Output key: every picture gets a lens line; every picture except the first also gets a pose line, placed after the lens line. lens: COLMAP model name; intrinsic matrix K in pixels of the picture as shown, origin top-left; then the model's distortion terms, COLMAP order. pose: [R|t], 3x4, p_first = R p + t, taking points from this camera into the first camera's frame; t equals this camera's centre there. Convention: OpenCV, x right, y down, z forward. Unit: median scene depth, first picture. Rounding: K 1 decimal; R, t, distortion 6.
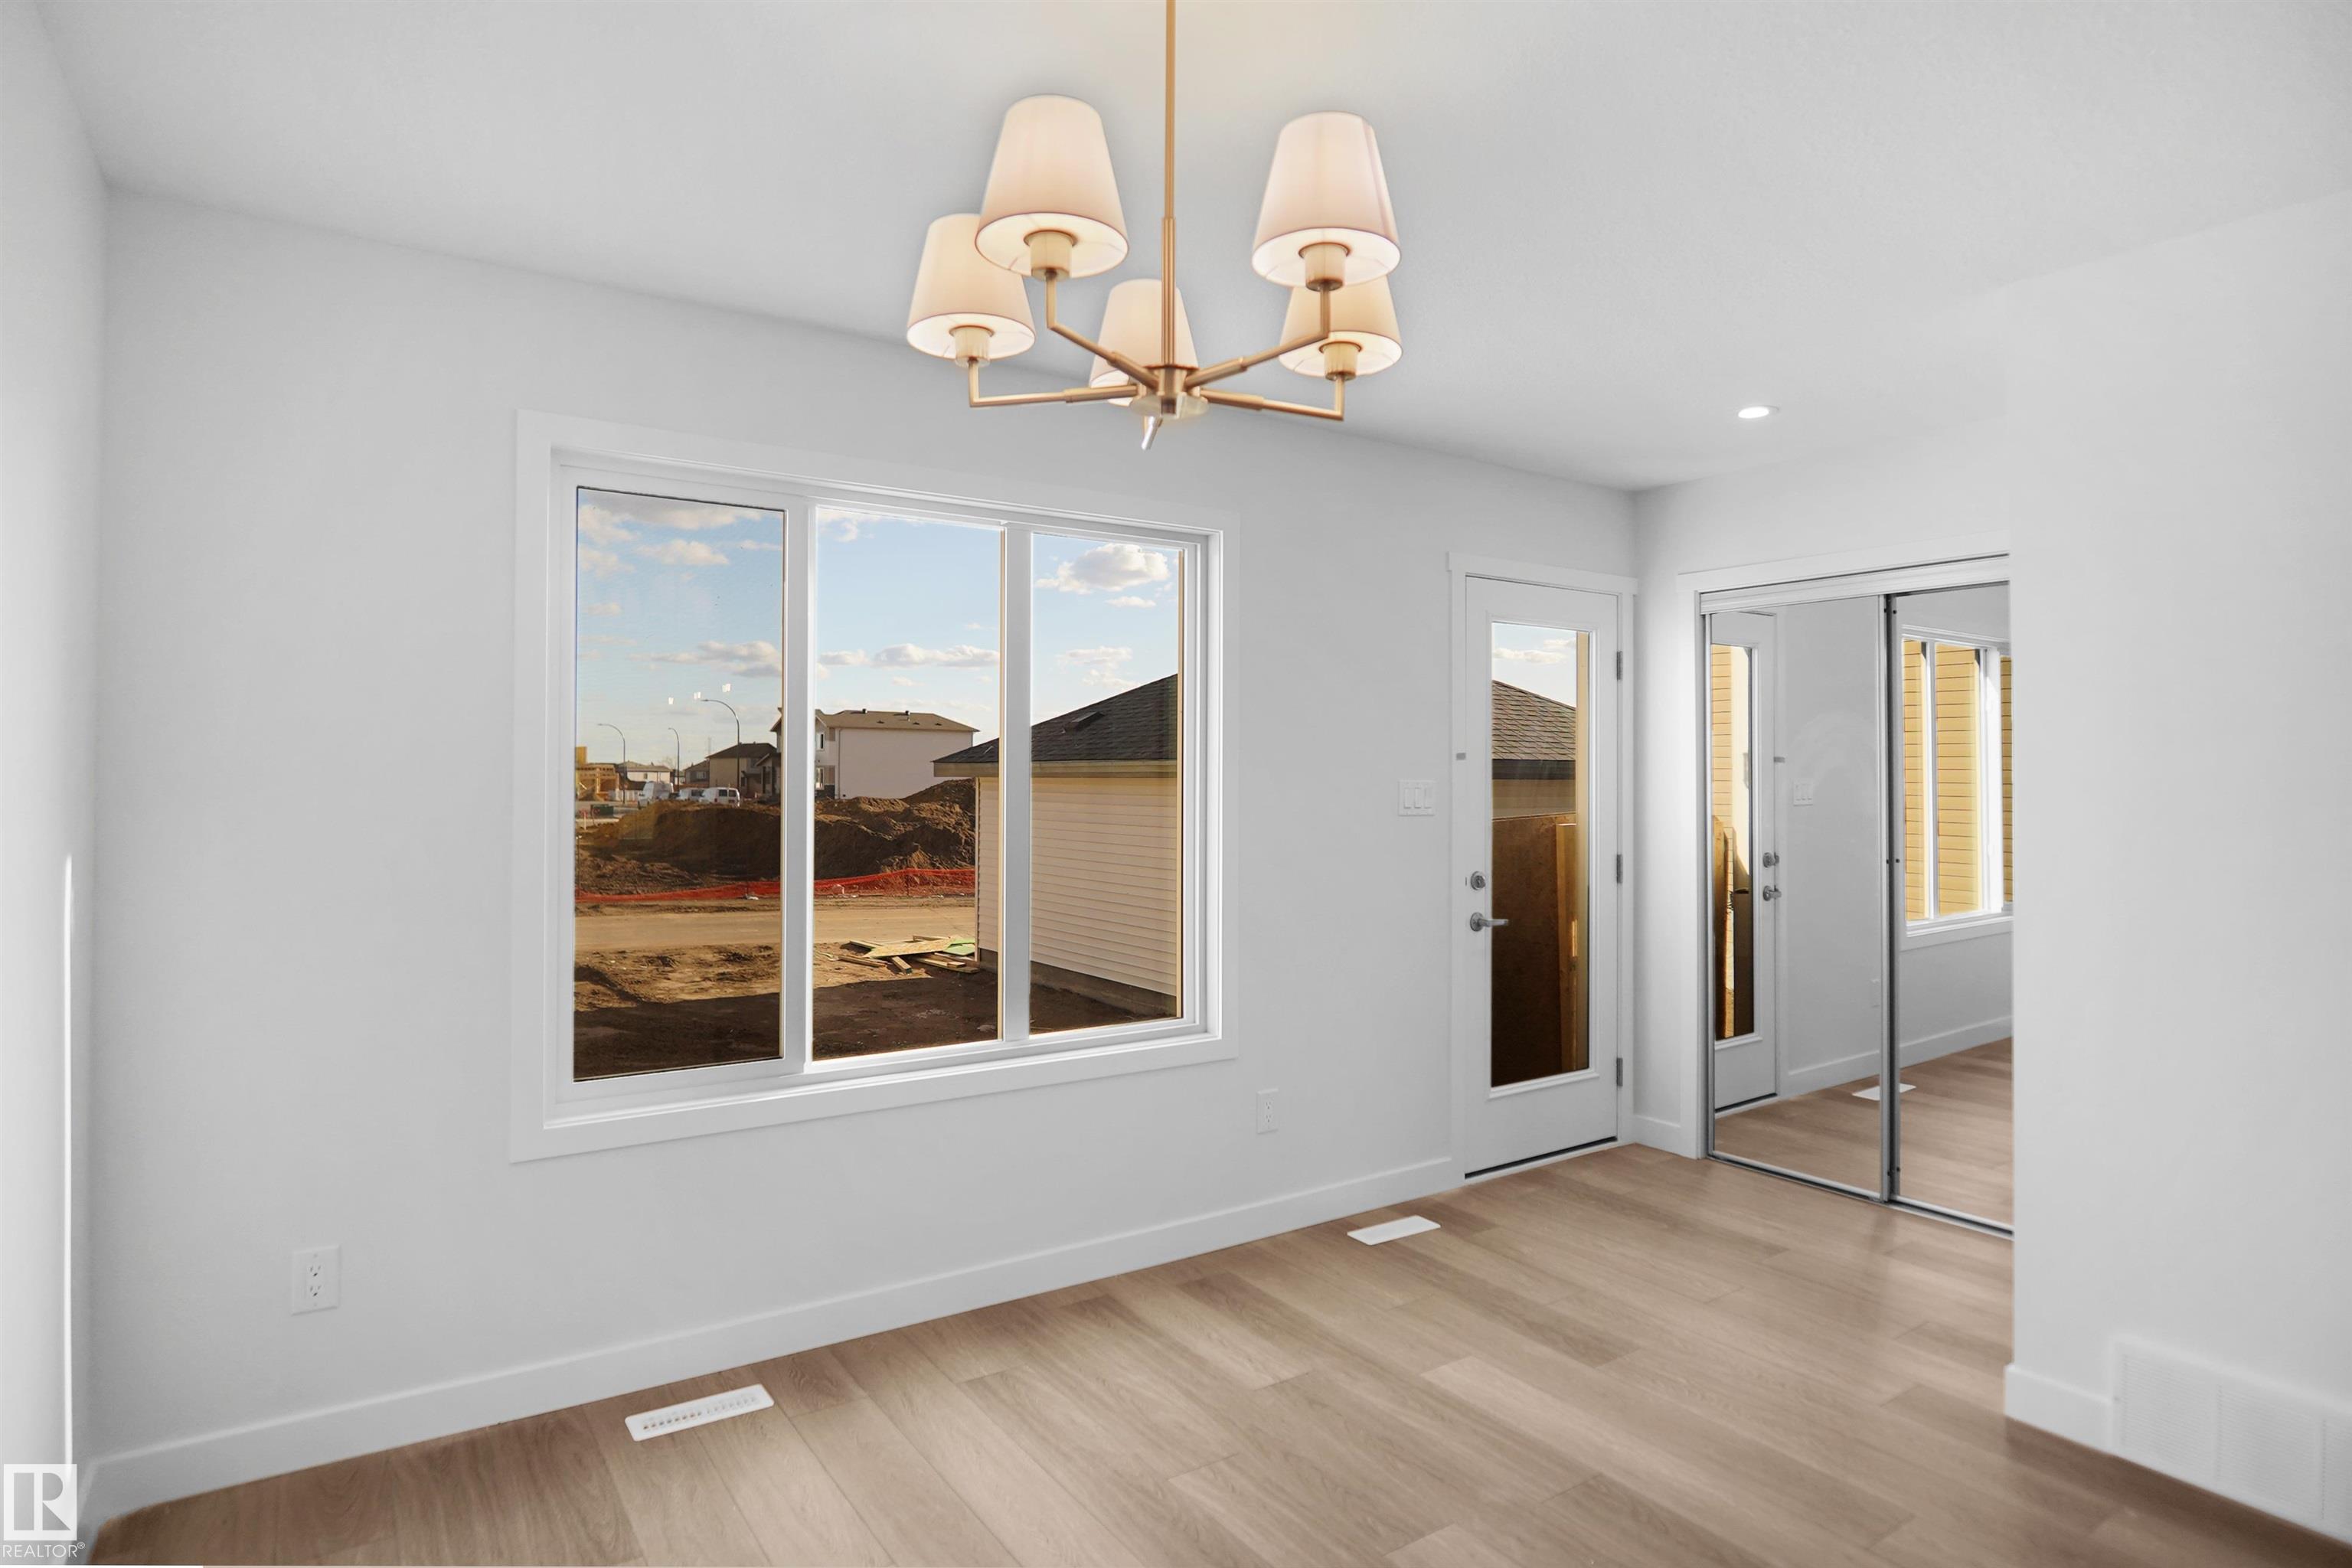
lens RADIAL K [[1274.7, 0, 1159.8], [0, 1274.7, 768.3], [0, 0, 1]] dist [-0.030787, 0.002186]
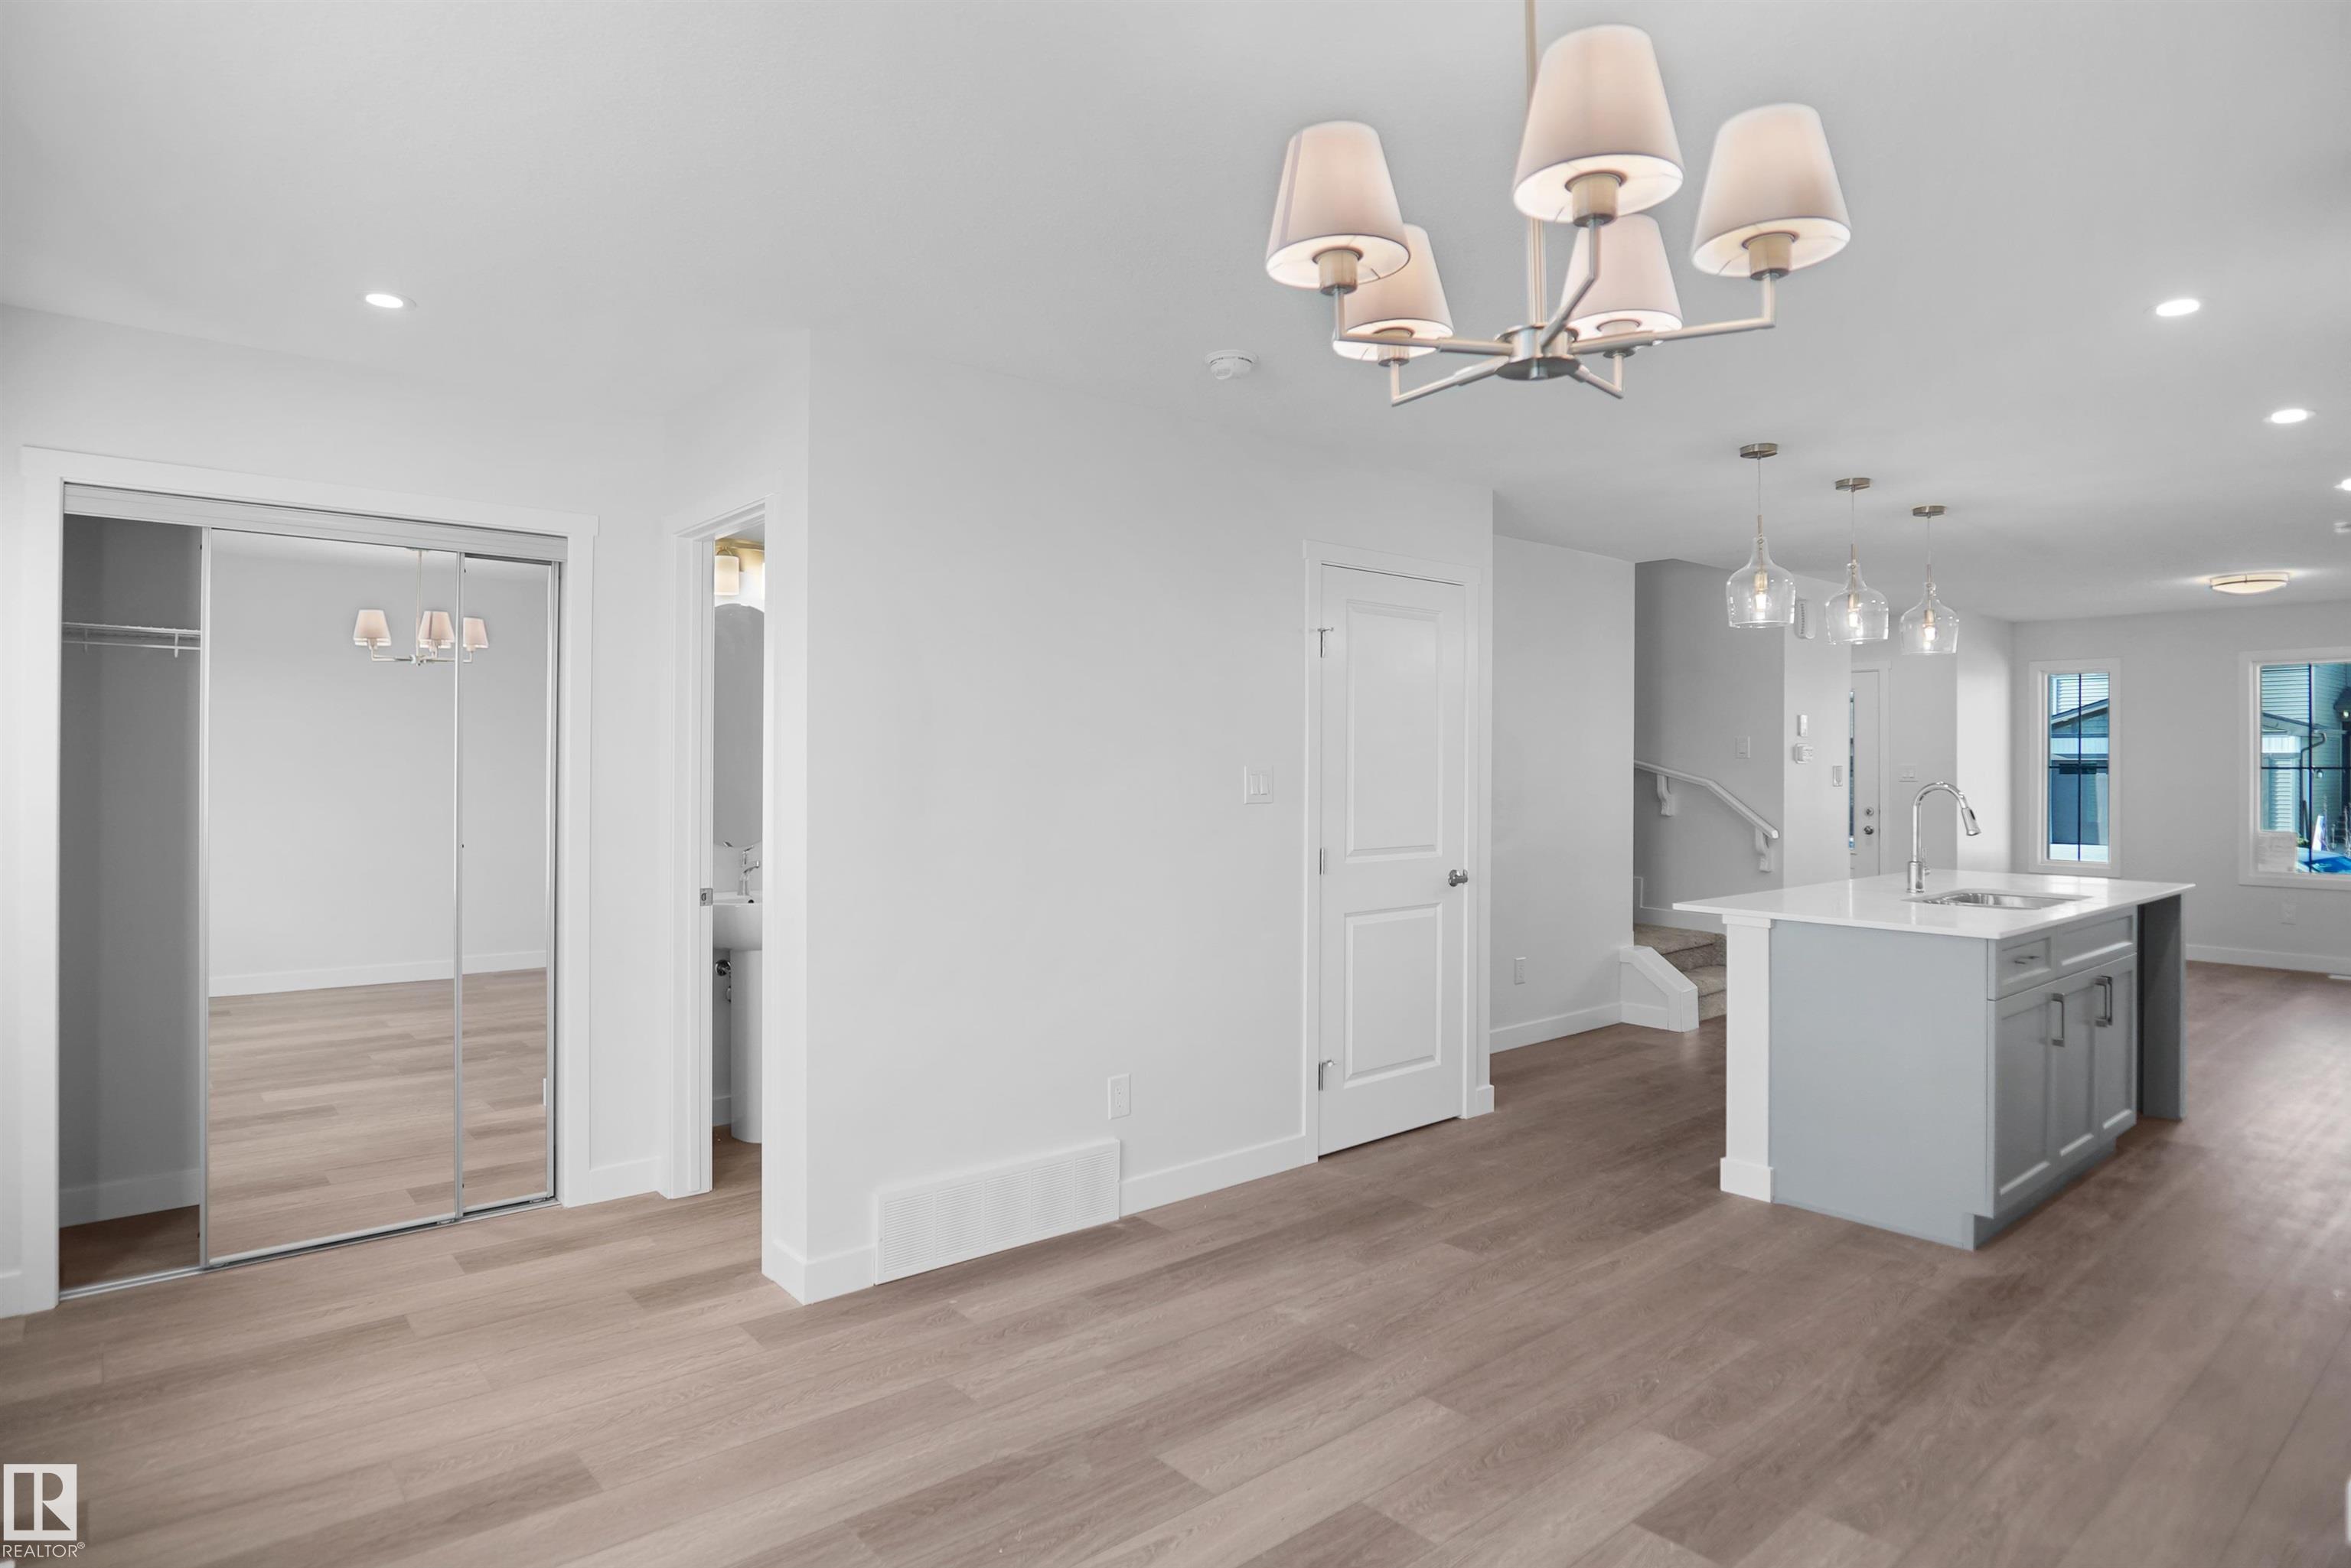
lens RADIAL K [[1285.0, 0, 1153.4], [0, 1285.0, 760.9], [0, 0, 1]] dist [-0.039144, 0.013730]
pose [[-0.113218, -0.000622, 0.993570, -0.493749], [-0.012159, 0.999926, -0.000760, 0.006492], [-0.993496, -0.012167, -0.113218, 0.746425]]
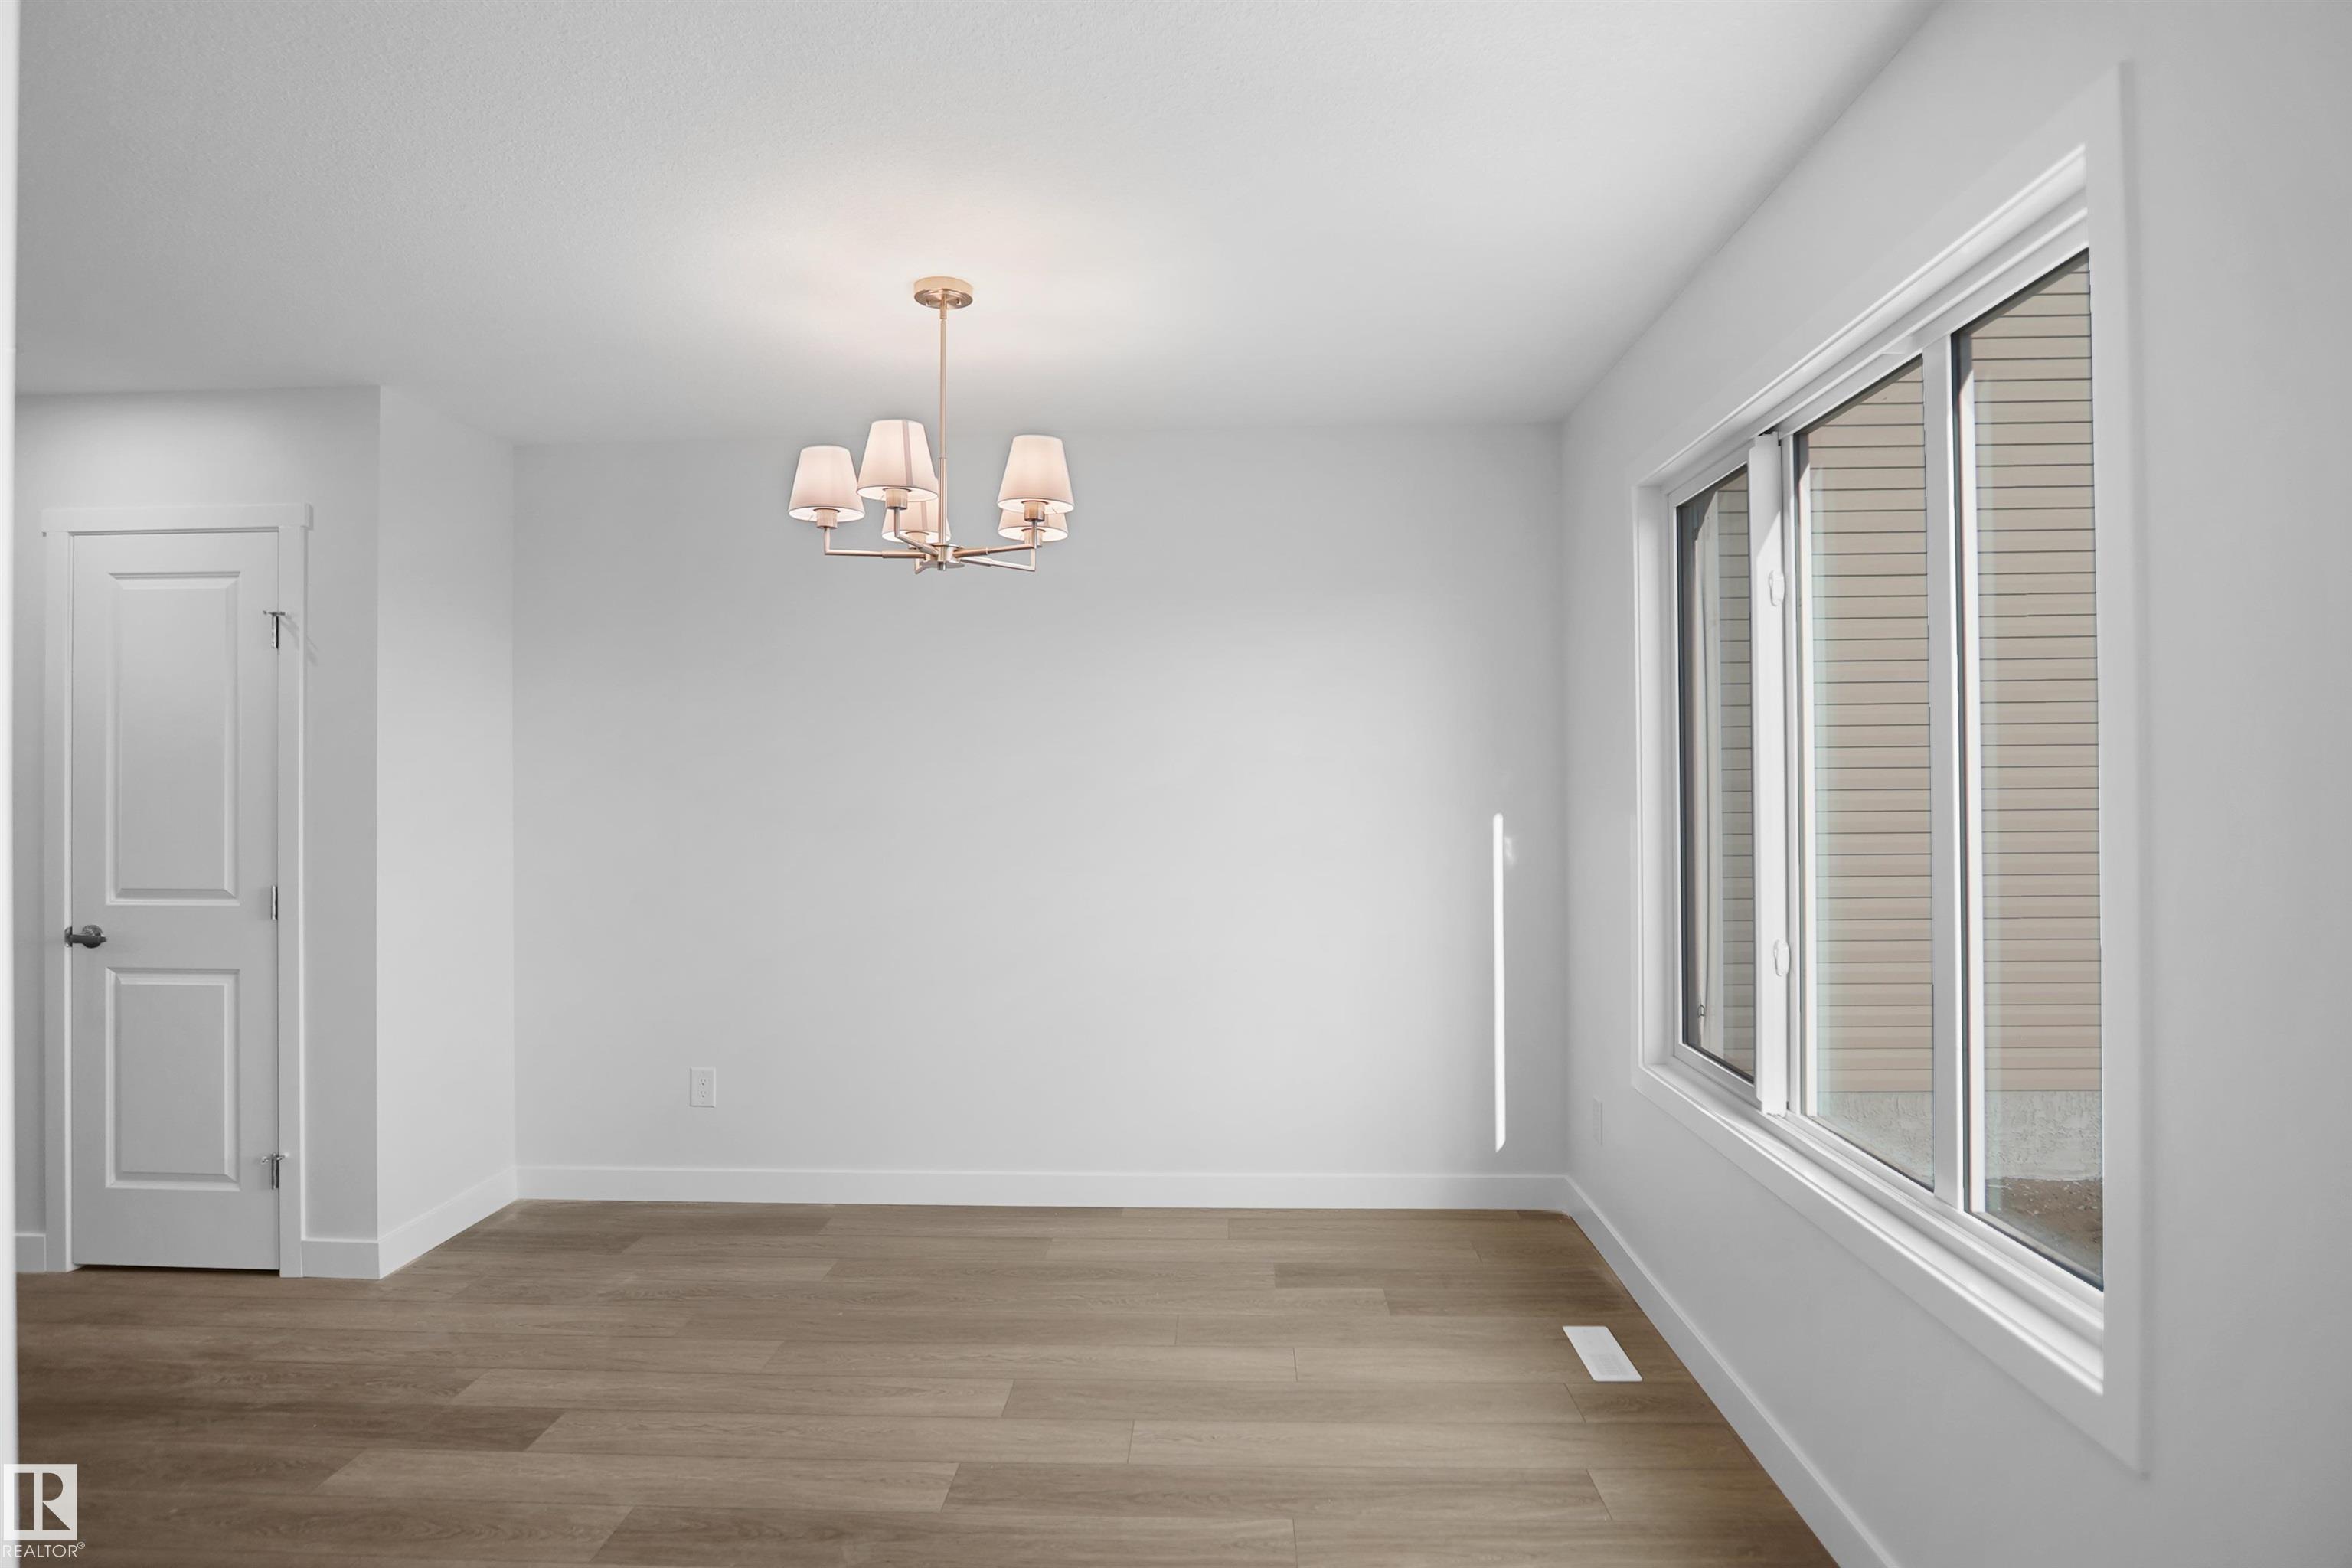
lens RADIAL K [[1304.2, 0, 1168.5], [0, 1304.2, 778.7], [0, 0, 1]] dist [-0.017407, 0.002839]
pose [[-0.594818, -0.001721, -0.803859, 0.696224], [0.011655, 0.999874, -0.010766, 0.019845], [0.803776, -0.015773, -0.594723, 1.257060]]
